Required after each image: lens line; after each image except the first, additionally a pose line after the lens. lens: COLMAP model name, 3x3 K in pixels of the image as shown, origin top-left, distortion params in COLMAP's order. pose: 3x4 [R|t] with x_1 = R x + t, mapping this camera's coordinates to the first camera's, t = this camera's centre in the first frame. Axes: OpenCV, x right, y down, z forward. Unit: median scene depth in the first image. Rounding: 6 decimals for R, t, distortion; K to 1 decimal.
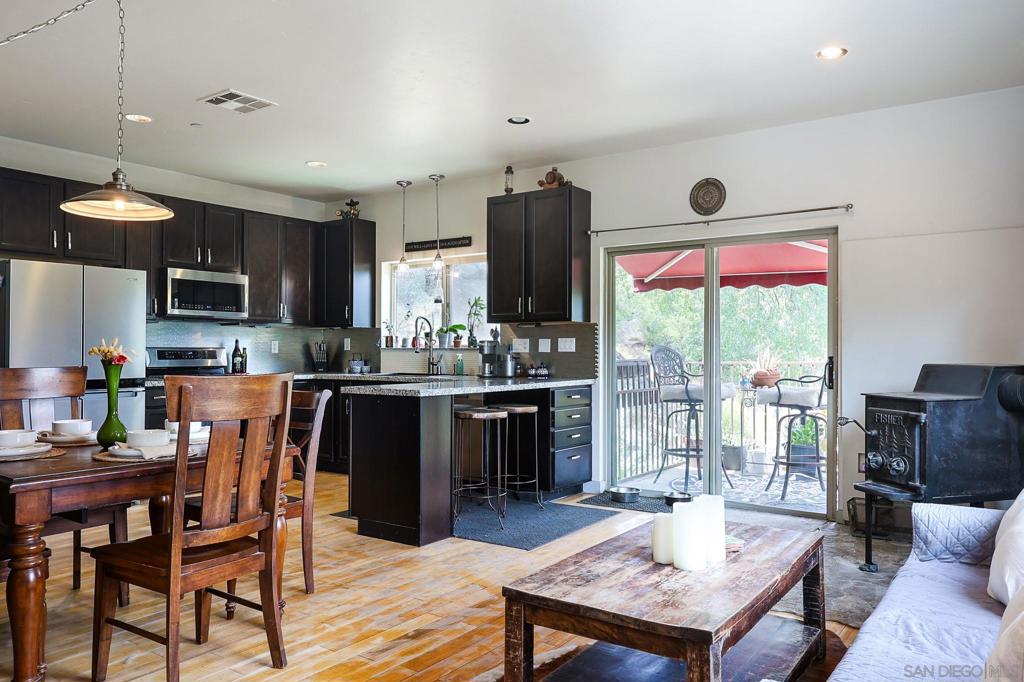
lens RADIAL K [[763.6, 0, 519.5], [0, 763.6, 342.1], [0, 0, 1]] dist [0.007230, -0.000301]
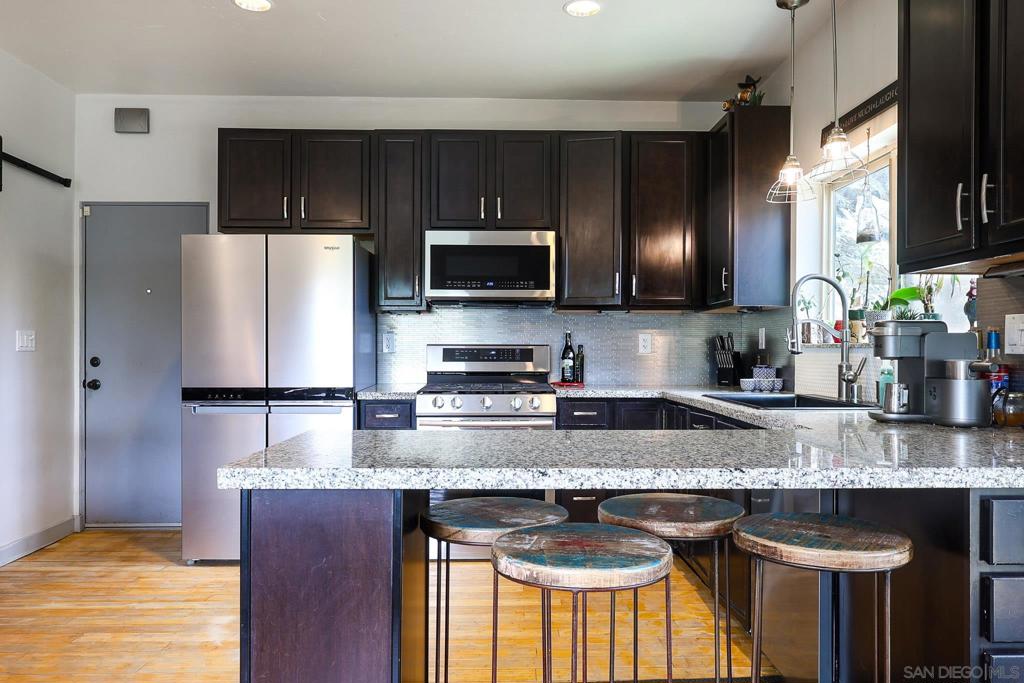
lens RADIAL K [[755.3, 0, 515.1], [0, 755.3, 353.3], [0, 0, 1]] dist [0.002660, -0.003821]
pose [[0.597952, 0.004406, -0.801520, 0.139063], [0.006337, 0.999928, 0.010224, 0.008469], [0.801507, -0.011192, 0.597881, 0.635103]]
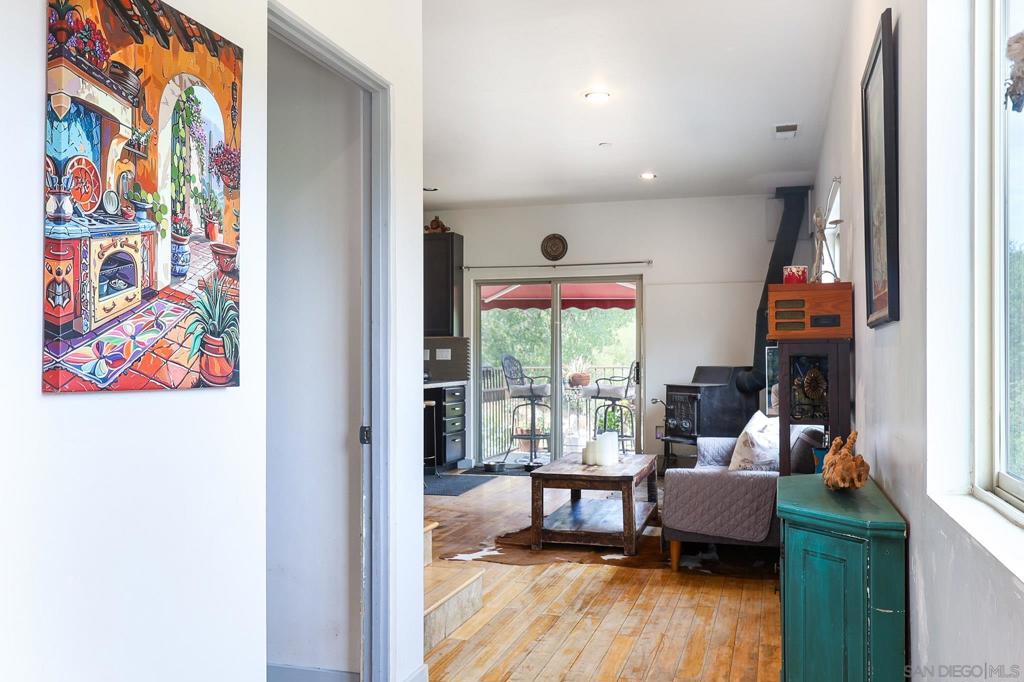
lens RADIAL K [[909.4, 0, 536.7], [0, 909.4, 355.0], [0, 0, 1]] dist [0.001042, 0.000089]
pose [[0.941816, -0.003791, 0.336108, -0.297585], [0.001098, 0.999966, 0.008201, -0.007631], [-0.336127, -0.007355, 0.941788, -0.476198]]
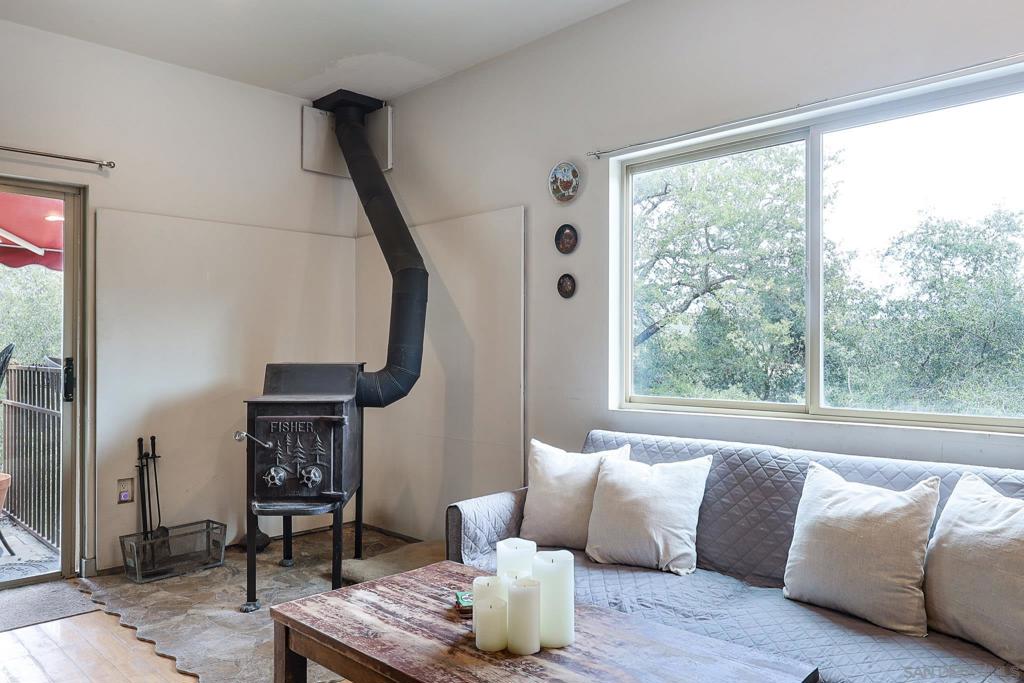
lens RADIAL K [[751.3, 0, 516.4], [0, 751.3, 345.6], [0, 0, 1]] dist [0.001256, -0.000861]
pose [[0.174567, 0.006869, 0.984621, -0.196193], [-0.008488, 0.999949, -0.005471, 0.005861], [-0.984609, -0.007402, 0.174616, 0.357495]]
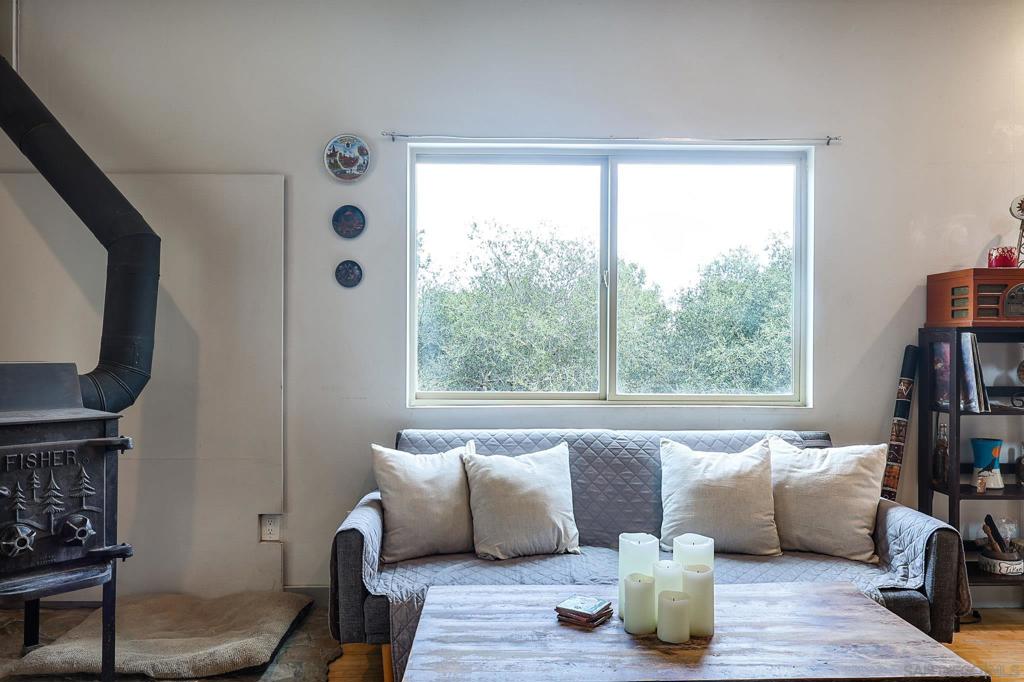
lens RADIAL K [[755.3, 0, 515.1], [0, 755.3, 352.8], [0, 0, 1]] dist [0.002660, -0.003821]
pose [[-0.588817, -0.009411, 0.808212, -0.115504], [-0.011524, 0.999928, 0.003248, 0.008309], [-0.808185, -0.007401, -0.588883, 0.629361]]
